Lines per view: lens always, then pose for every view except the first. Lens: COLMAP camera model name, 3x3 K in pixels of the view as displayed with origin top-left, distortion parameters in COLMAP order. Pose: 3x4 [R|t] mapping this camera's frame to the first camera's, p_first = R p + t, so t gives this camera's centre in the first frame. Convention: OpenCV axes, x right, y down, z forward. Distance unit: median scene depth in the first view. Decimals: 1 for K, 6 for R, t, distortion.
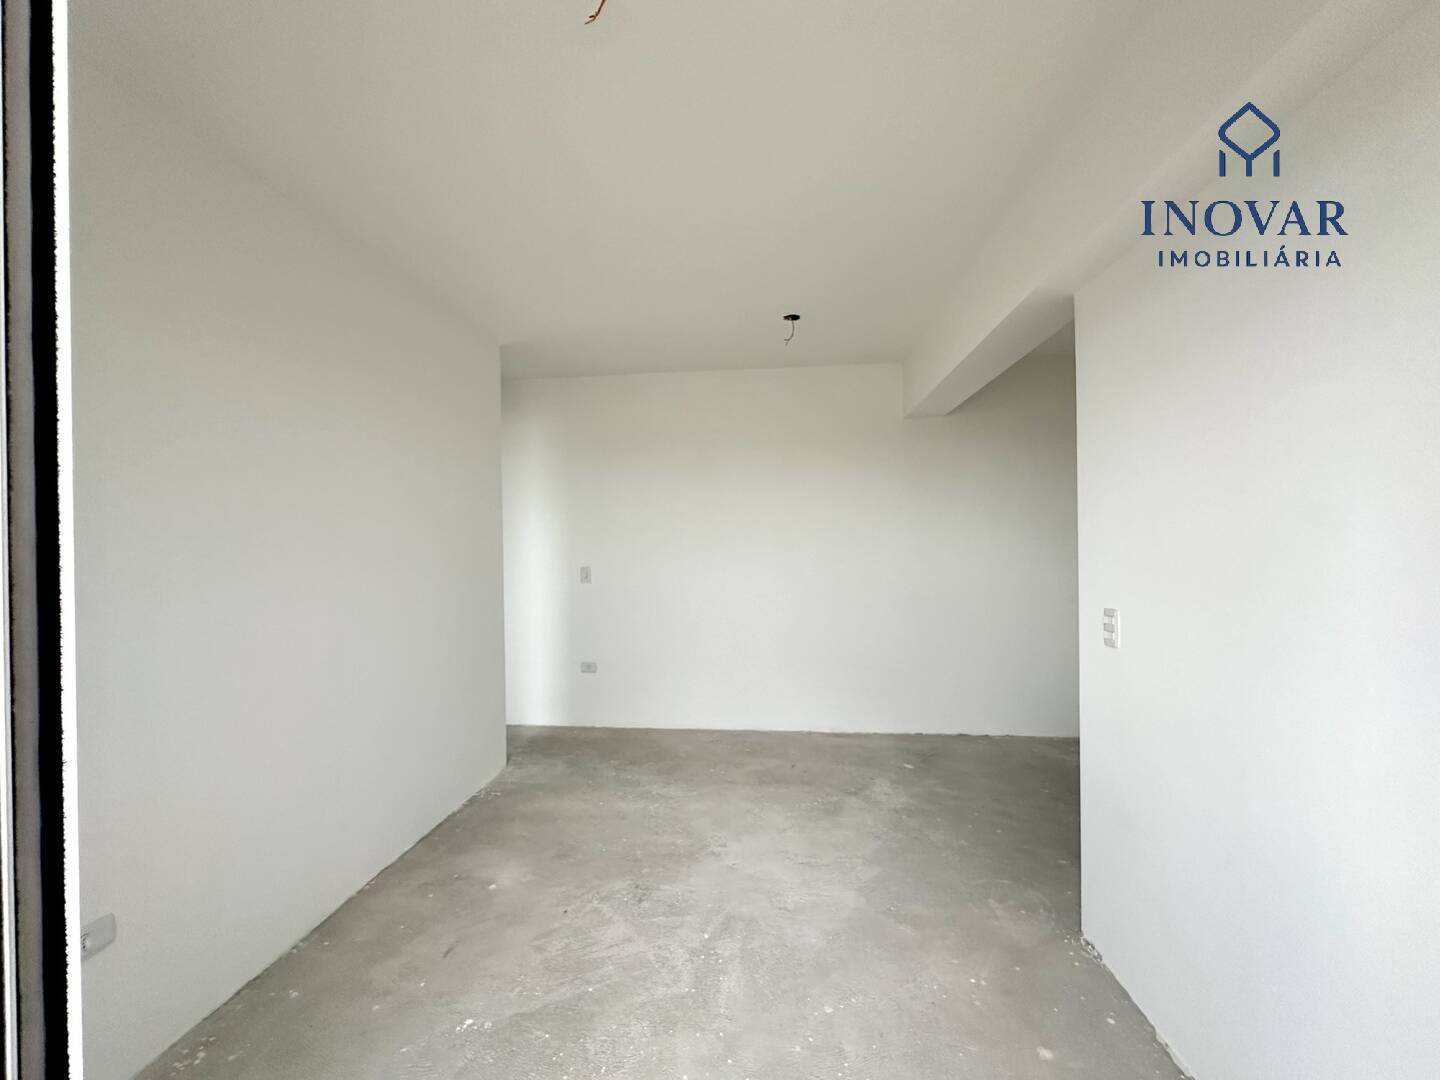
lens RADIAL K [[575.3, 0, 720.4], [0, 575.3, 537.9], [0, 0, 1]] dist [-0.004911, 0.001203]
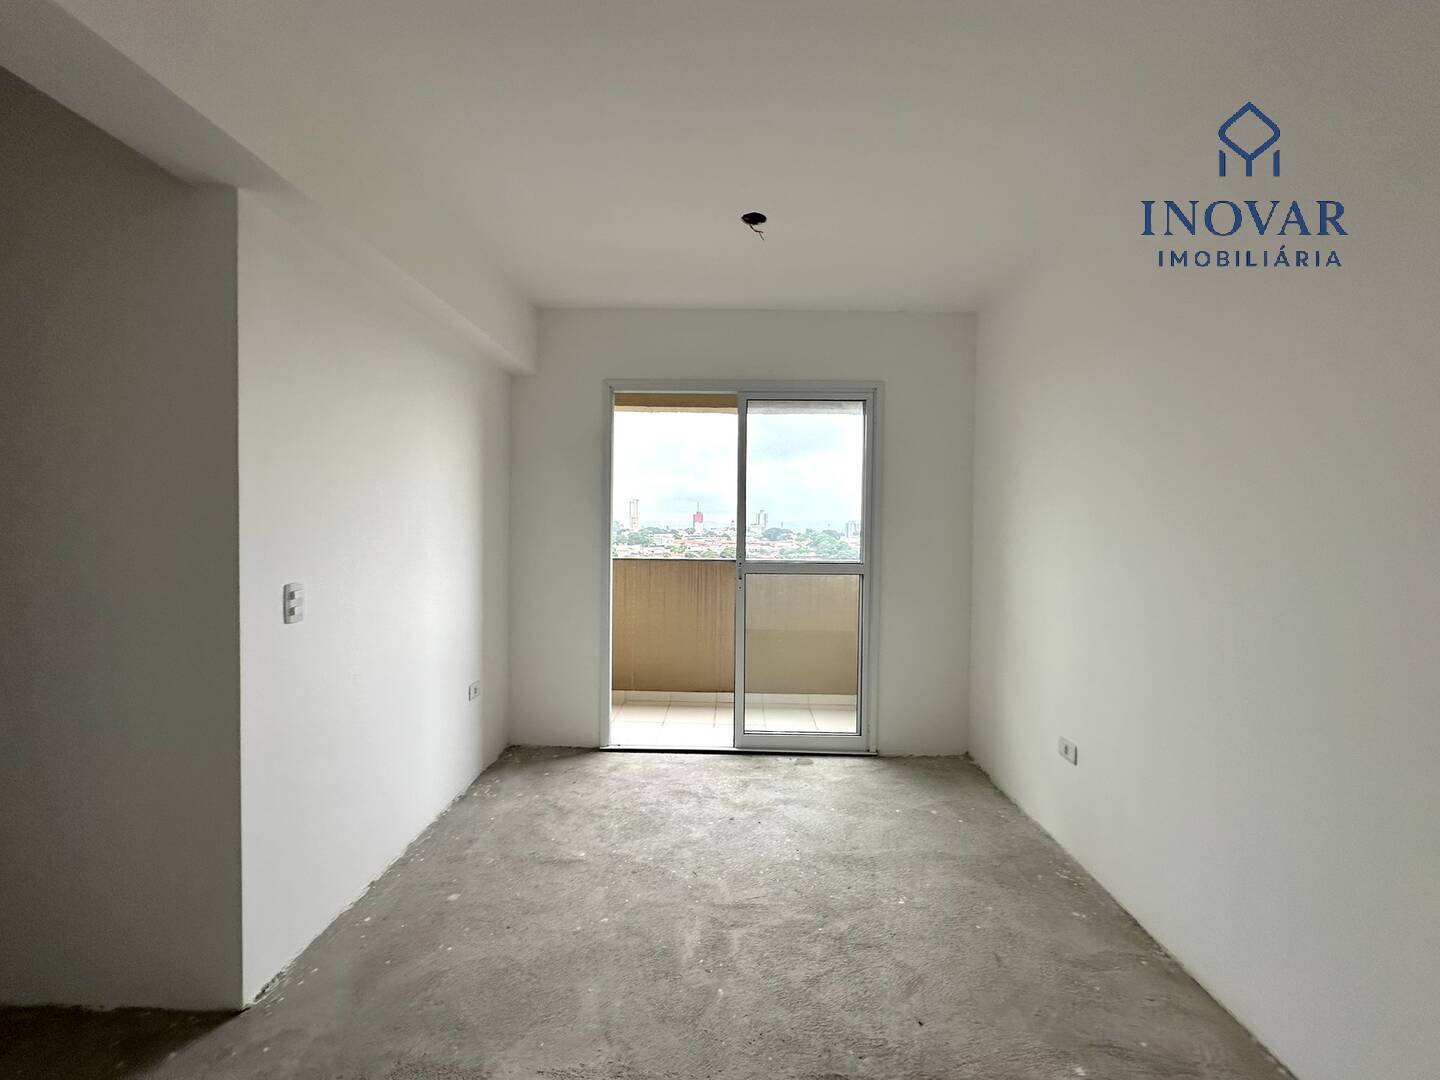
lens RADIAL K [[575.3, 0, 720.4], [0, 575.3, 537.9], [0, 0, 1]] dist [-0.004911, 0.001203]
pose [[-0.996673, 0.004006, -0.081409, 0.024628], [0.002166, 0.999741, 0.022673, 0.015762], [0.081479, 0.022421, -0.996423, 1.101785]]
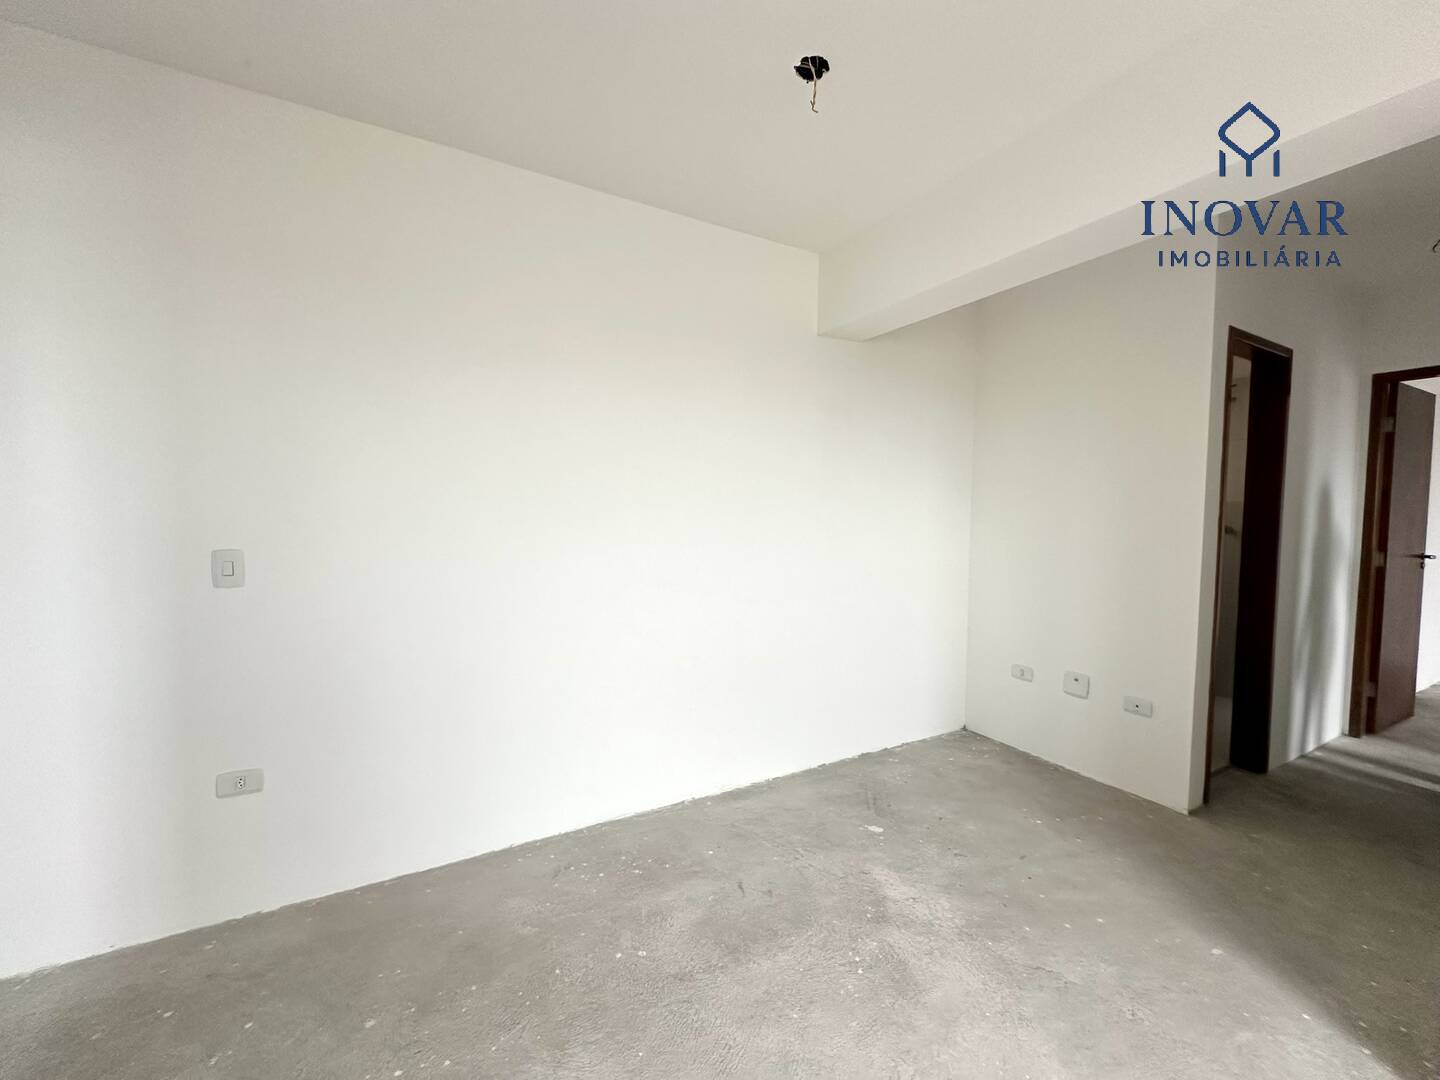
lens RADIAL K [[575.3, 0, 720.4], [0, 575.3, 537.9], [0, 0, 1]] dist [-0.004911, 0.001203]
pose [[0.814380, -0.004035, 0.580319, -0.240873], [-0.021552, 0.999076, 0.037191, 0.024459], [-0.579932, -0.042795, 0.813540, 0.589257]]
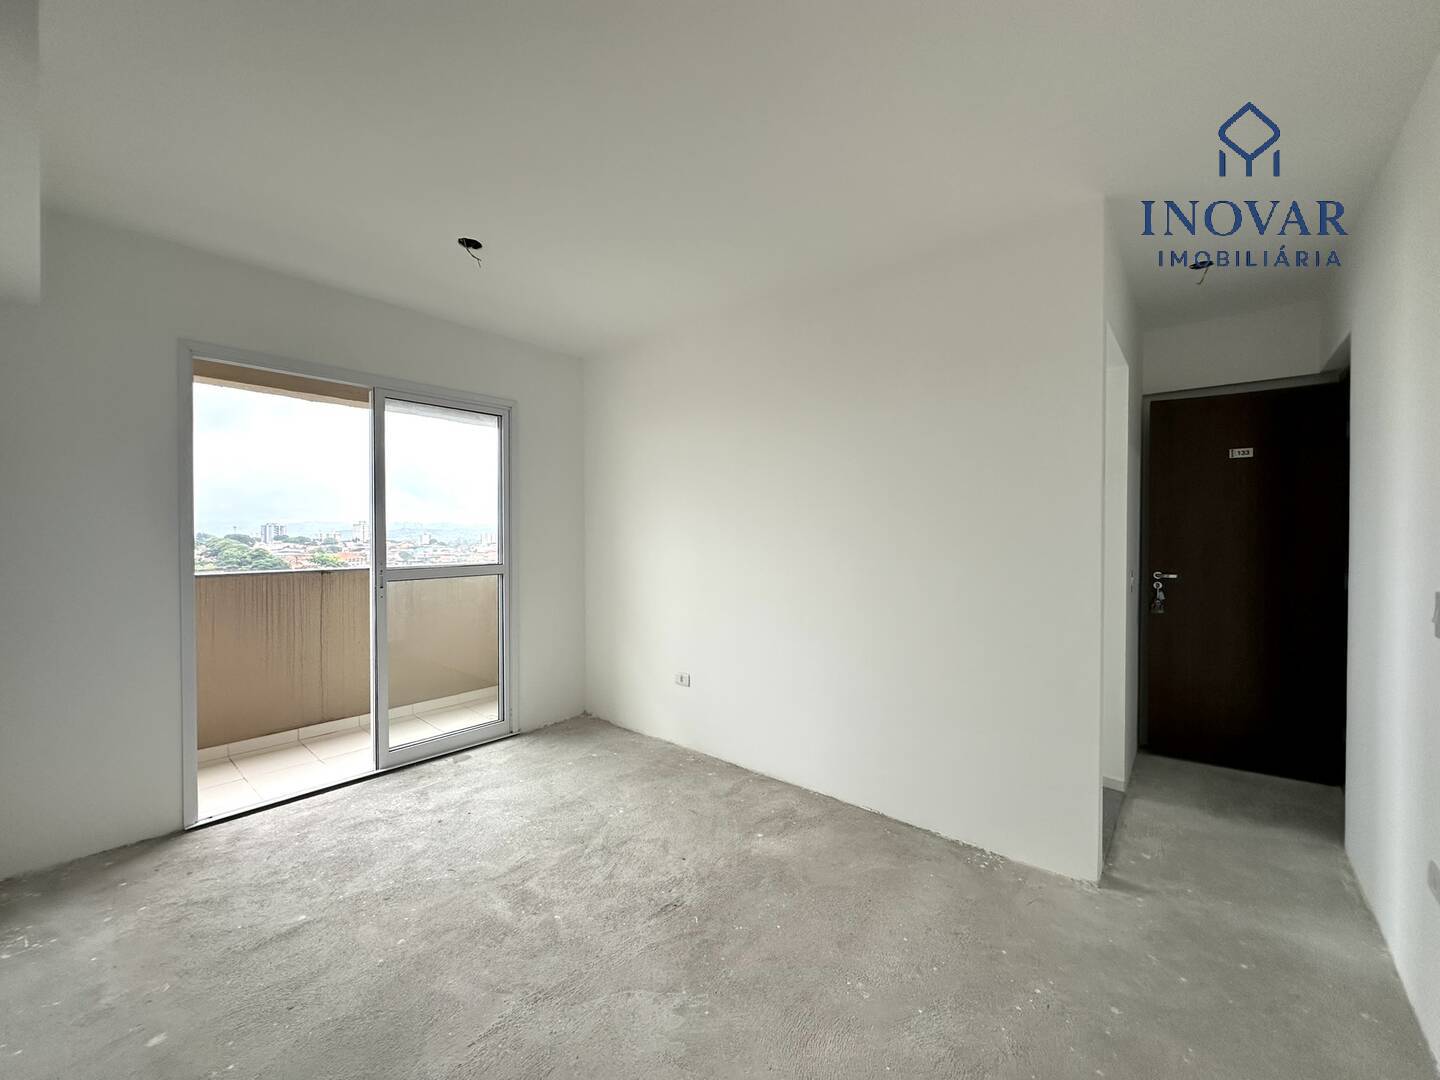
lens RADIAL K [[575.3, 0, 720.4], [0, 575.3, 537.9], [0, 0, 1]] dist [-0.004911, 0.001203]
pose [[-0.564335, 0.021463, -0.825267, 0.379631], [0.005052, 0.999733, 0.022546, 0.010458], [0.825530, 0.008554, -0.564293, 1.091717]]
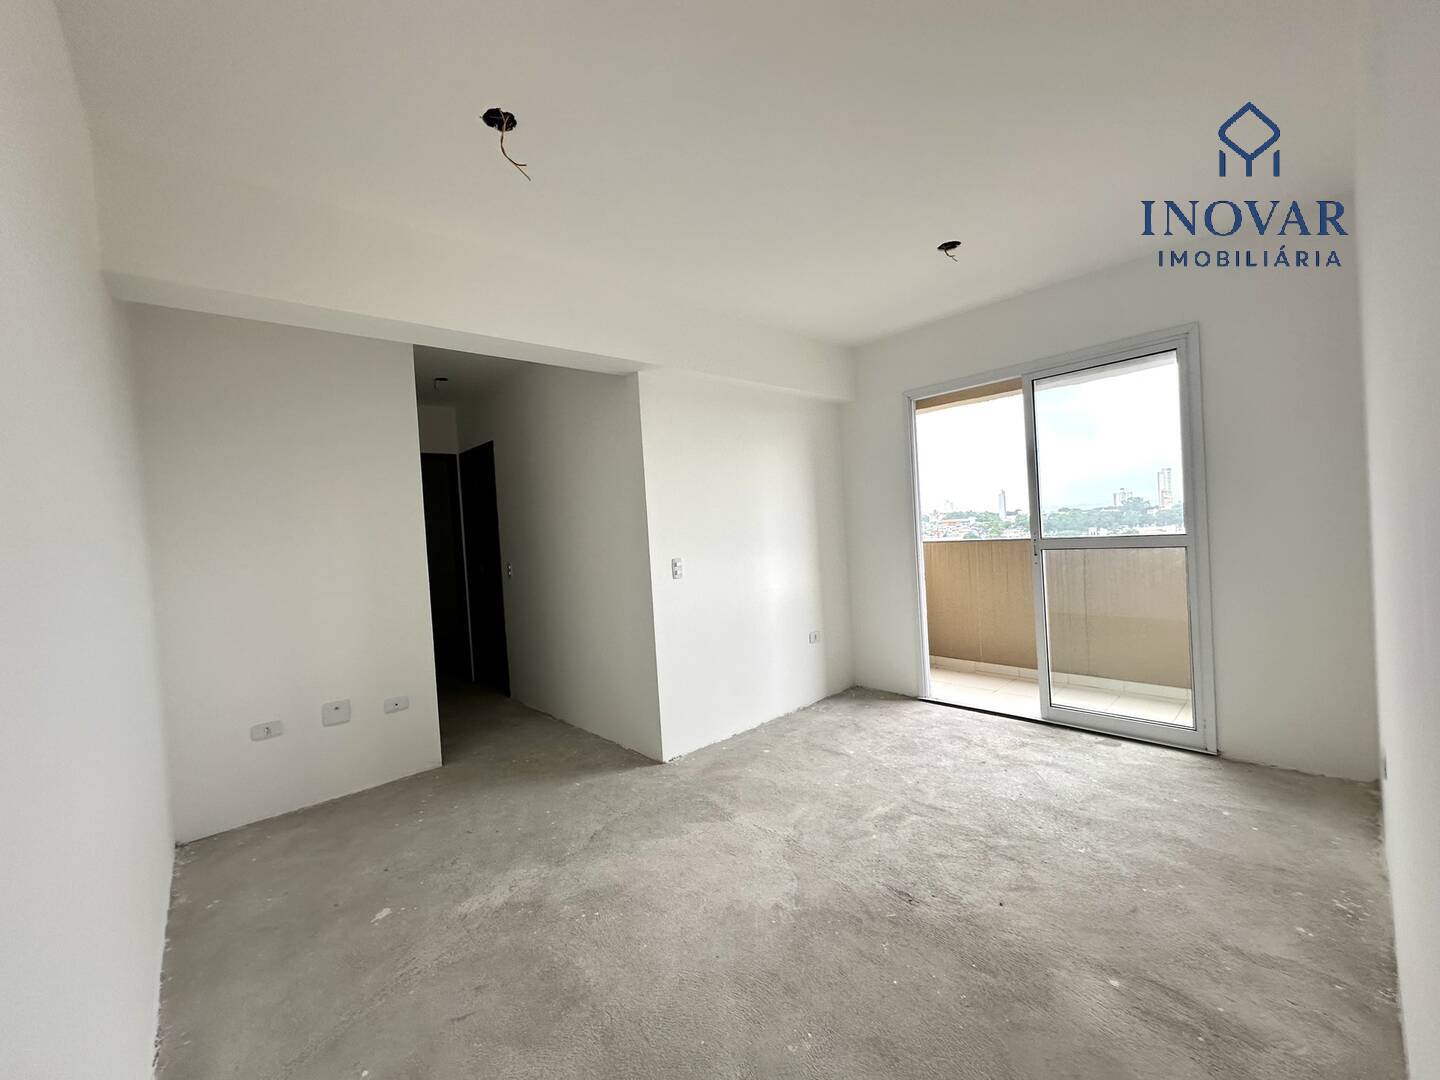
lens RADIAL K [[575.3, 0, 720.4], [0, 575.3, 537.9], [0, 0, 1]] dist [-0.004911, 0.001203]
pose [[-0.743217, 0.050390, 0.667150, -0.371823], [0.074102, 0.997224, 0.007230, 0.030305], [-0.664934, 0.054811, -0.744888, 1.256314]]
